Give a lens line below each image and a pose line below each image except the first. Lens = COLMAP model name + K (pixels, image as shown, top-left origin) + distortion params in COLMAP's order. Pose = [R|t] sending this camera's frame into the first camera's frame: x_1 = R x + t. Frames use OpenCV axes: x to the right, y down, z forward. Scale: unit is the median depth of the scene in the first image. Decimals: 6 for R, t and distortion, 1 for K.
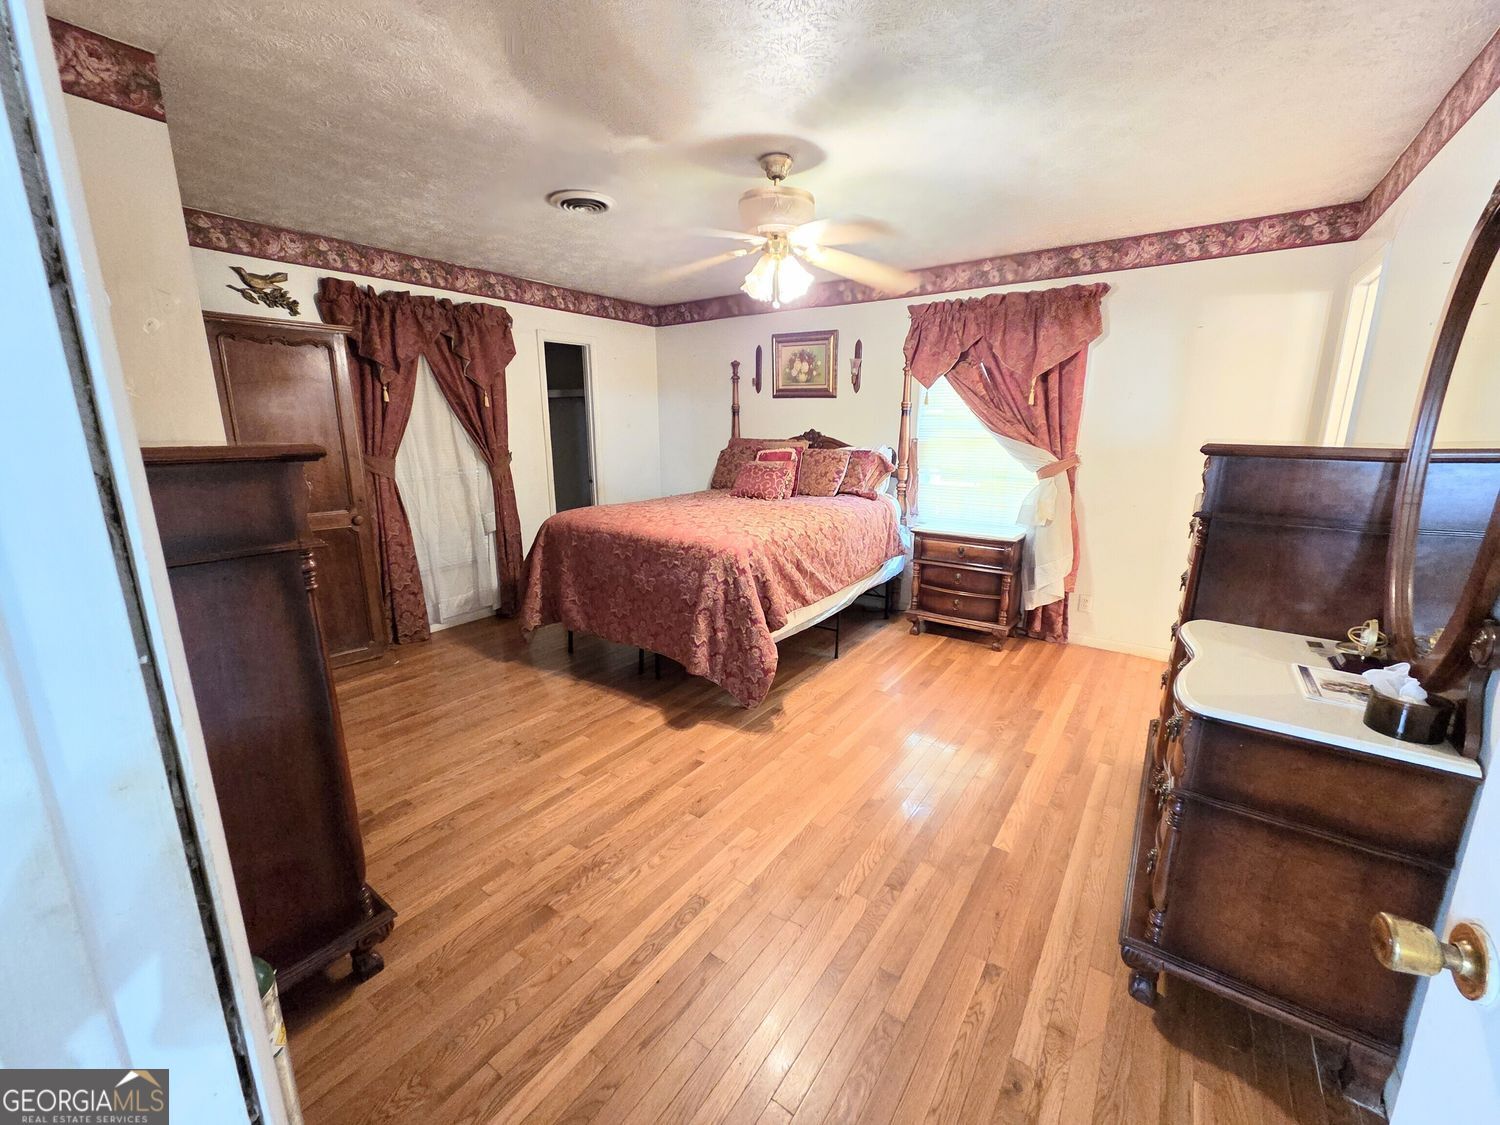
lens RADIAL K [[611.9, 0, 755.4], [0, 611.9, 560.0], [0, 0, 1]] dist [0.004964, -0.001819]
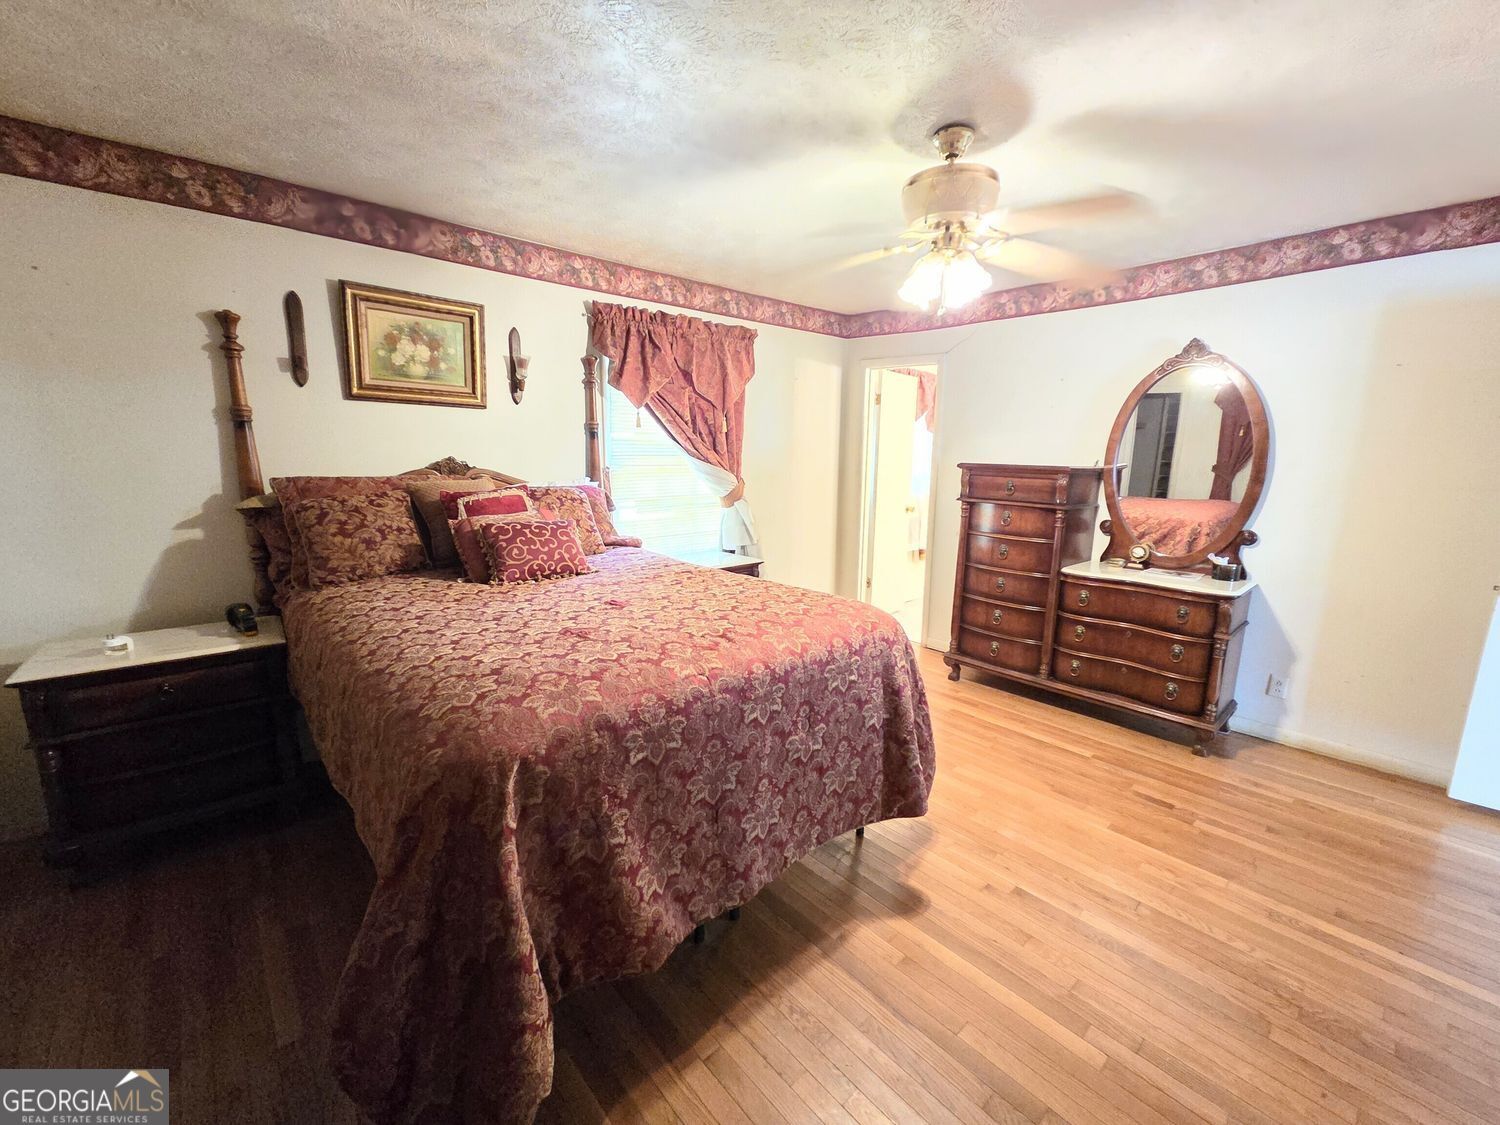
lens RADIAL K [[611.9, 0, 755.1], [0, 611.9, 558.7], [0, 0, 1]] dist [0.004964, -0.001819]
pose [[0.214203, -0.177145, 0.960592, -0.461712], [0.202473, 0.970111, 0.133750, -0.137571], [-0.955574, 0.165844, 0.243668, 0.586856]]
